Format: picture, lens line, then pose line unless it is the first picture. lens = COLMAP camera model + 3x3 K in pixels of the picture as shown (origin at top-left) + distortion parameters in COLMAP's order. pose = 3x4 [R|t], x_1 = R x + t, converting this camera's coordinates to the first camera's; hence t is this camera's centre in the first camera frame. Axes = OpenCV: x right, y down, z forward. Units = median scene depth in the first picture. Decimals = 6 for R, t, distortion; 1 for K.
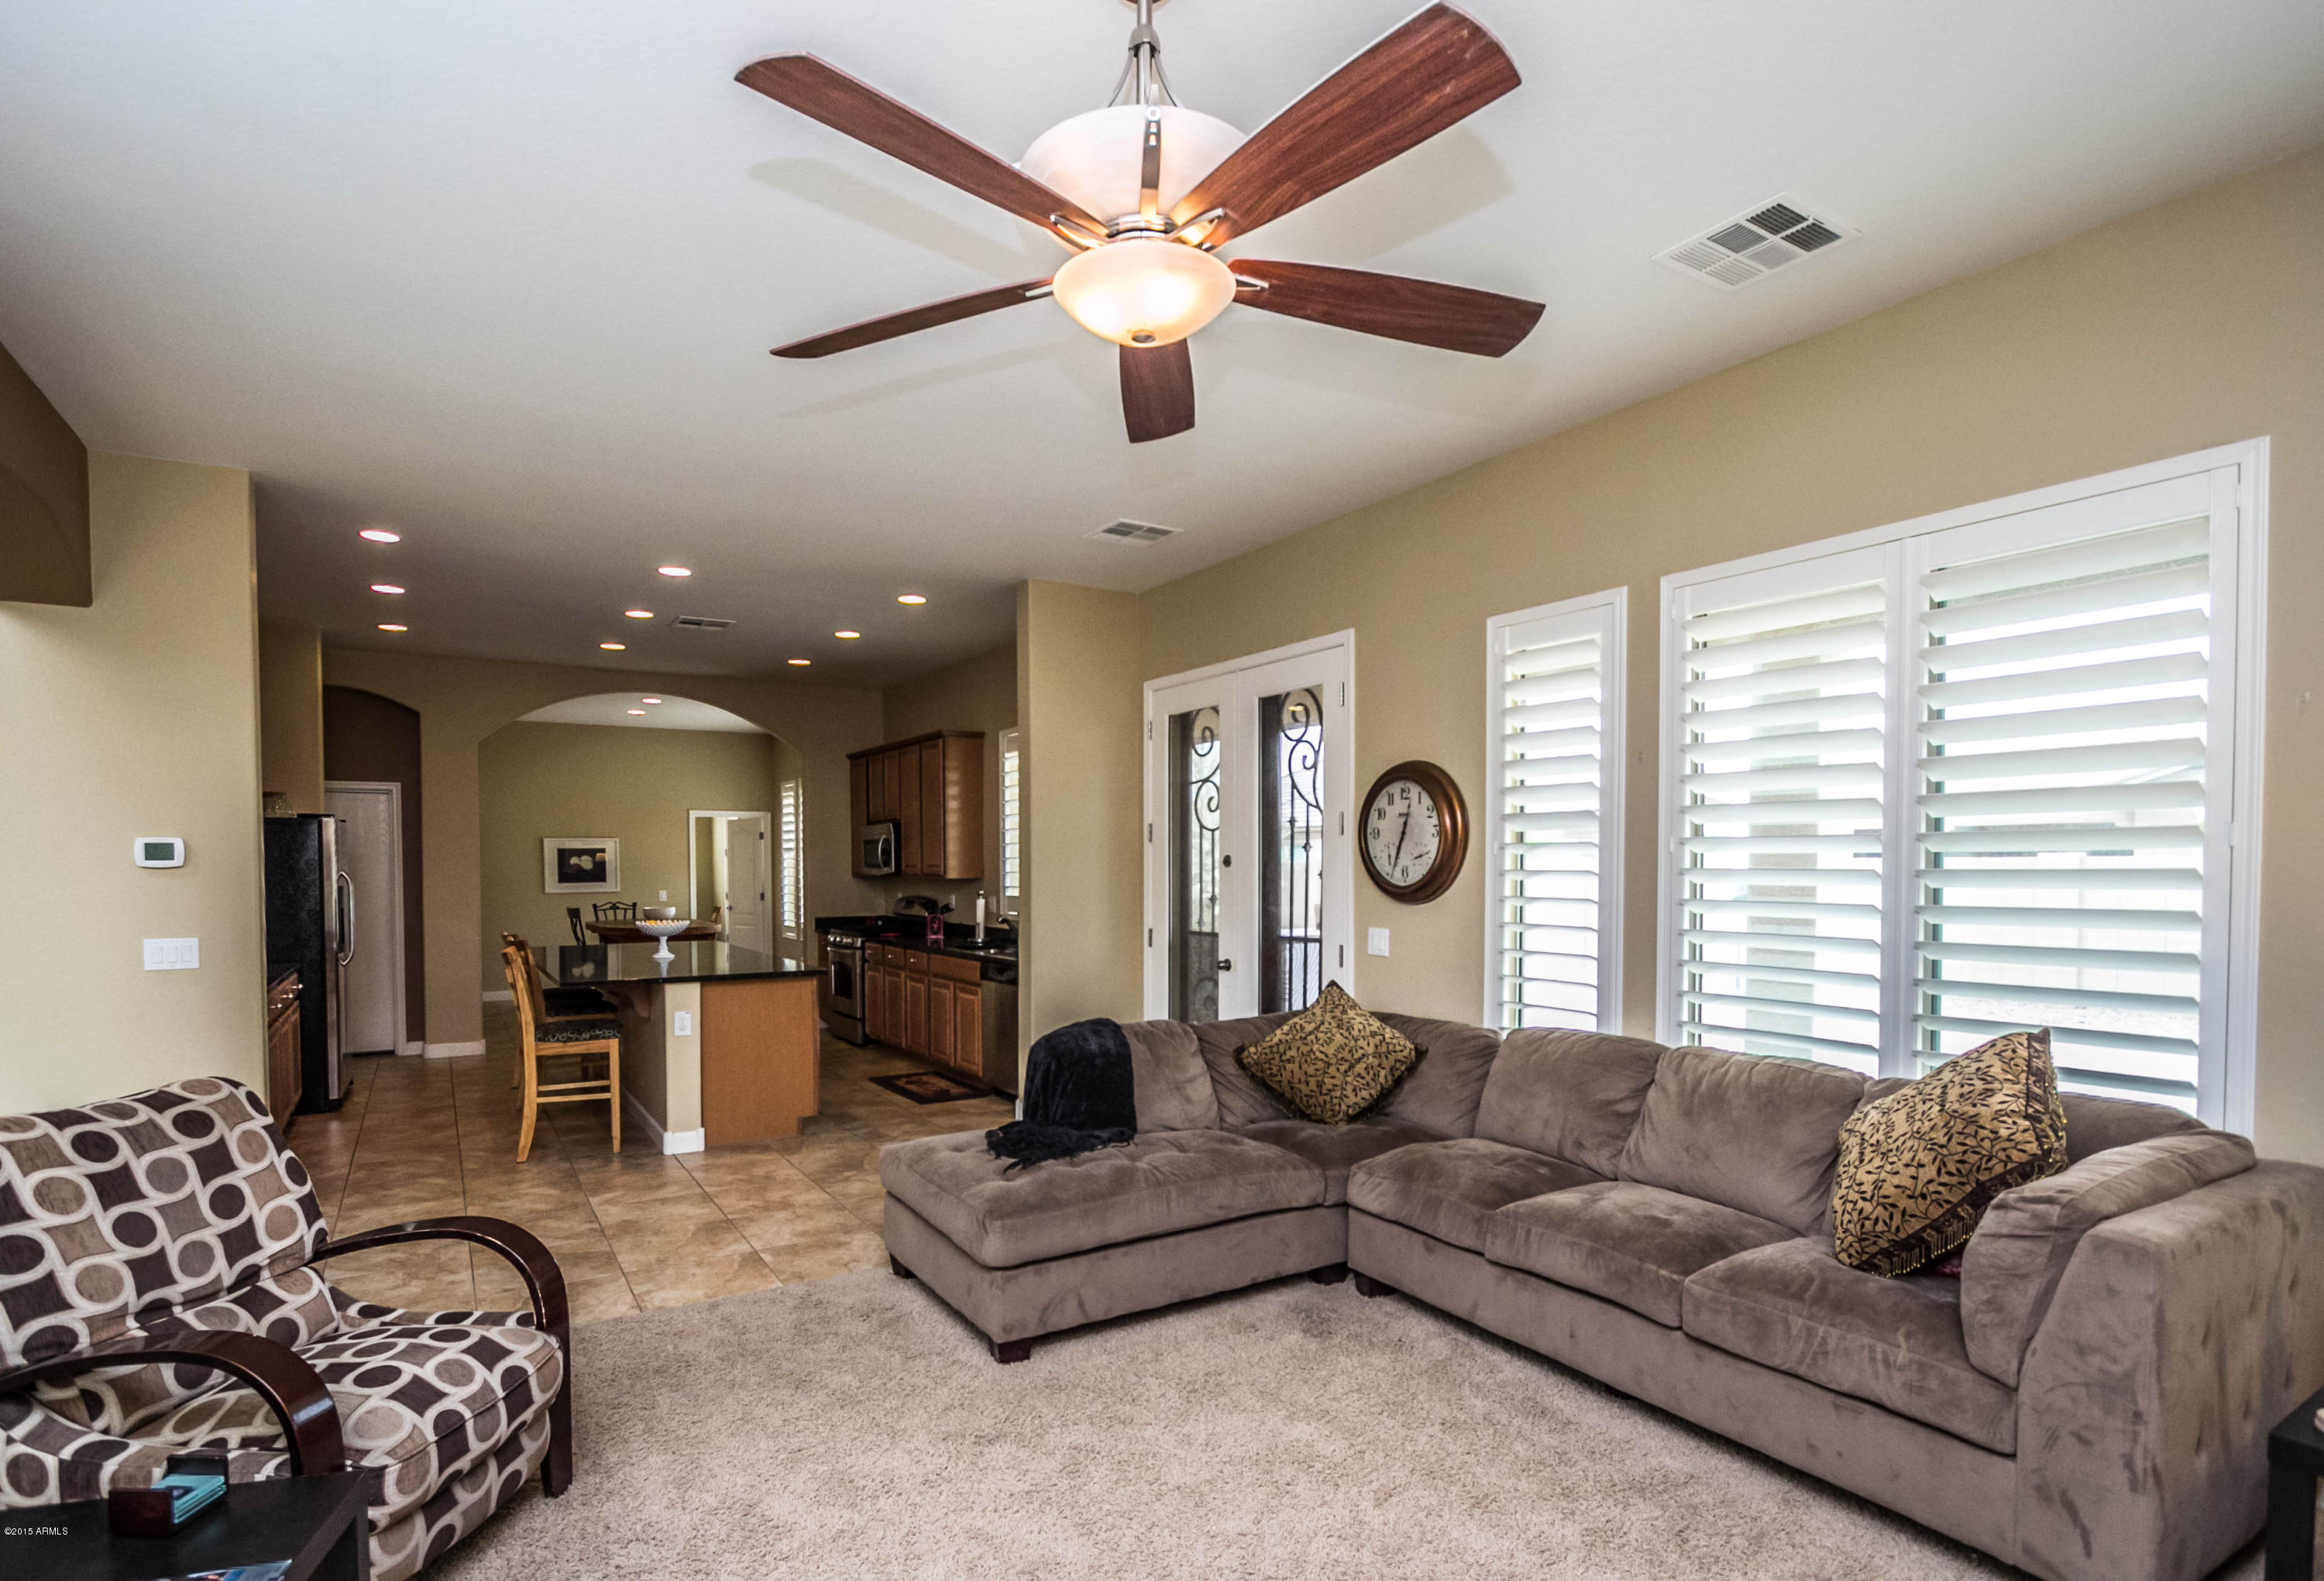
lens RADIAL K [[1146.3, 0, 1097.6], [0, 1146.3, 897.0], [0, 0, 1]] dist [-0.000249, -0.000146]
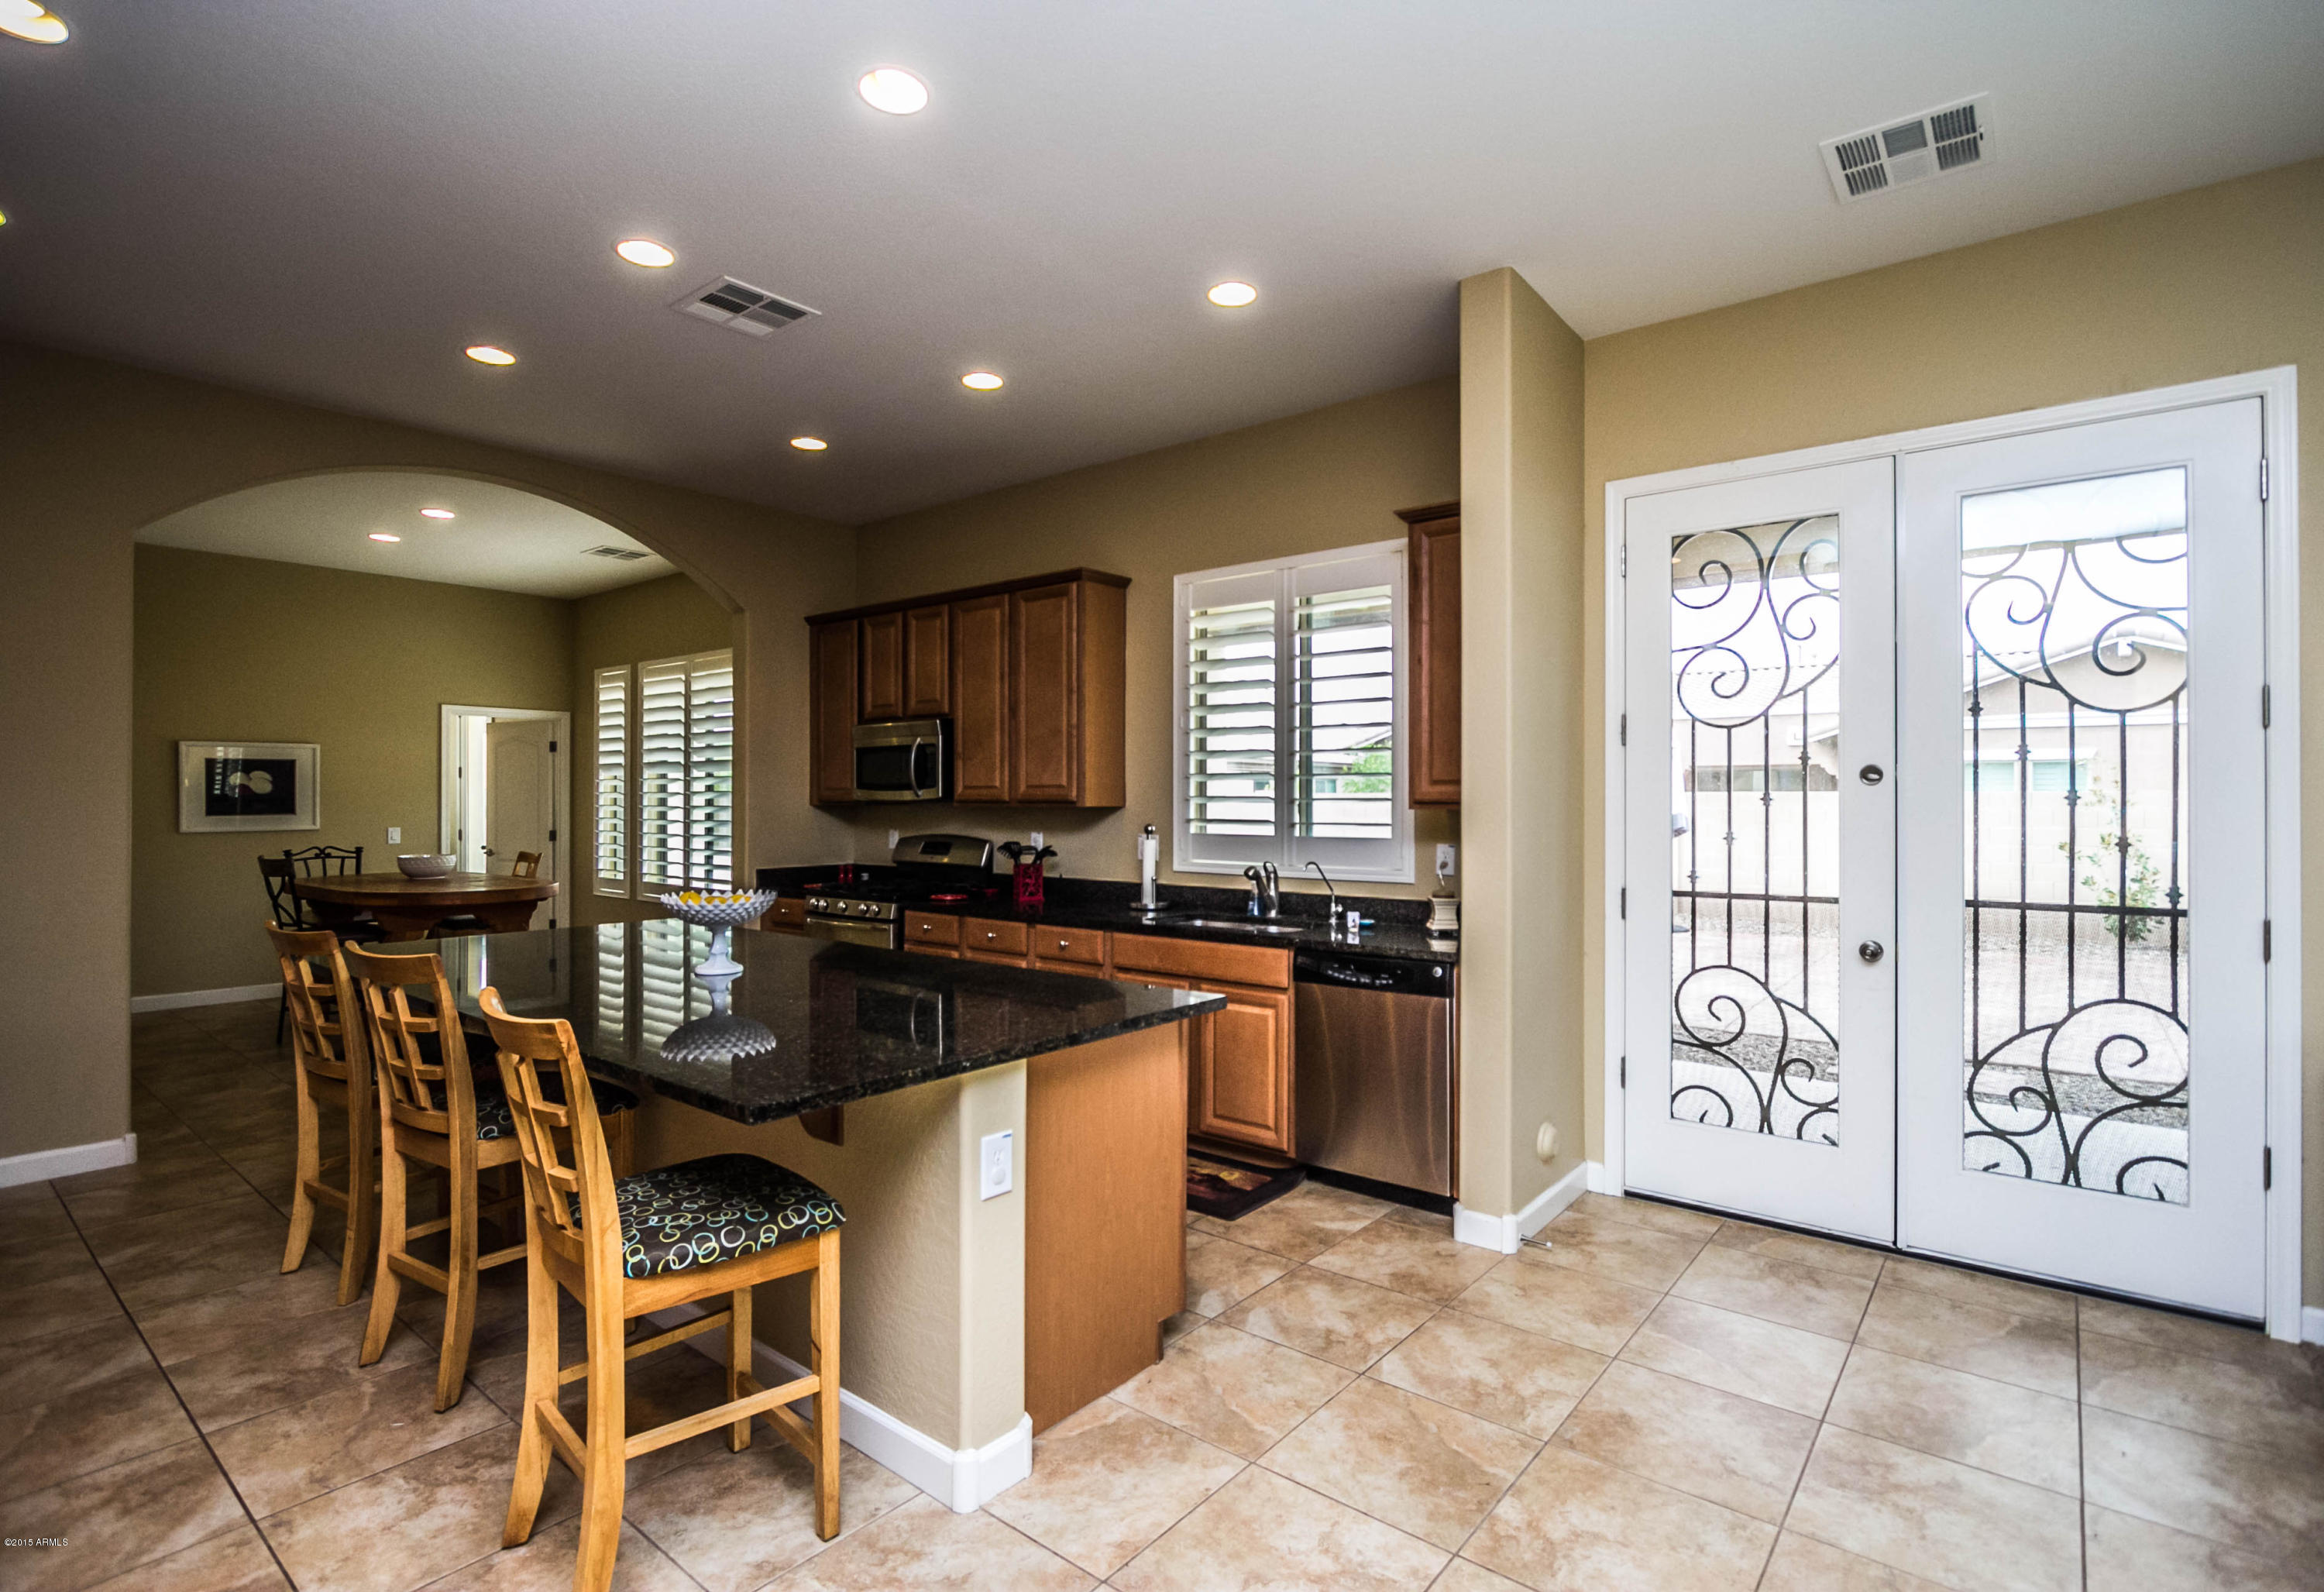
lens RADIAL K [[1109.3, 0, 1165.3], [0, 1109.3, 790.4], [0, 0, 1]] dist [-0.014352, 0.000786]
pose [[0.935437, 0.007470, 0.353413, -0.256784], [0.005415, 0.999357, -0.035456, -0.002944], [-0.353451, 0.035081, 0.934795, 0.357508]]
